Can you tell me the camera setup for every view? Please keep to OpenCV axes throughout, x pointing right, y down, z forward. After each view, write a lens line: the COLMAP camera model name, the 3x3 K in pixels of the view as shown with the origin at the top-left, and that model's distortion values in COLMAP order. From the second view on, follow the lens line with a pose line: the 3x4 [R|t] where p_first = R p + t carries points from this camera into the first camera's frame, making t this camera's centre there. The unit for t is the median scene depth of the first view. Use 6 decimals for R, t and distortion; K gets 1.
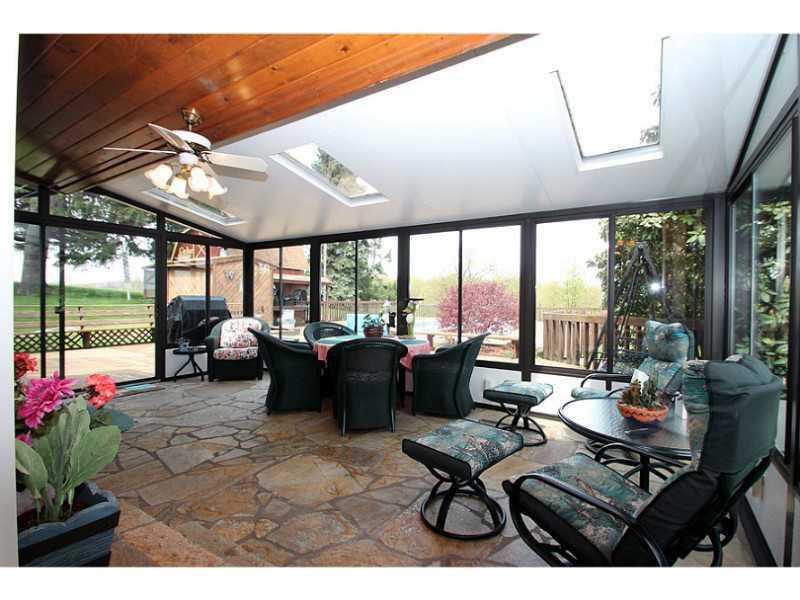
lens RADIAL K [[390.8, 0, 400.0], [0, 390.8, 300.0], [0, 0, 1]] dist [-0.001430, -0.000313]
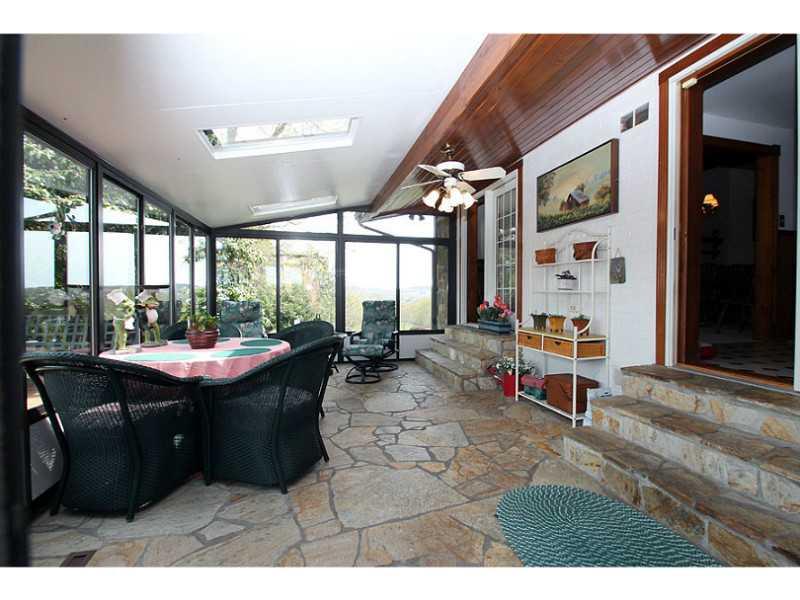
lens RADIAL K [[390.8, 0, 400.0], [0, 390.8, 300.0], [0, 0, 1]] dist [-0.001430, -0.000313]
pose [[-0.728306, -0.023503, 0.684849, -1.136825], [-0.004138, 0.999544, 0.029903, -0.015880], [-0.685240, 0.018944, -0.728071, 1.783836]]
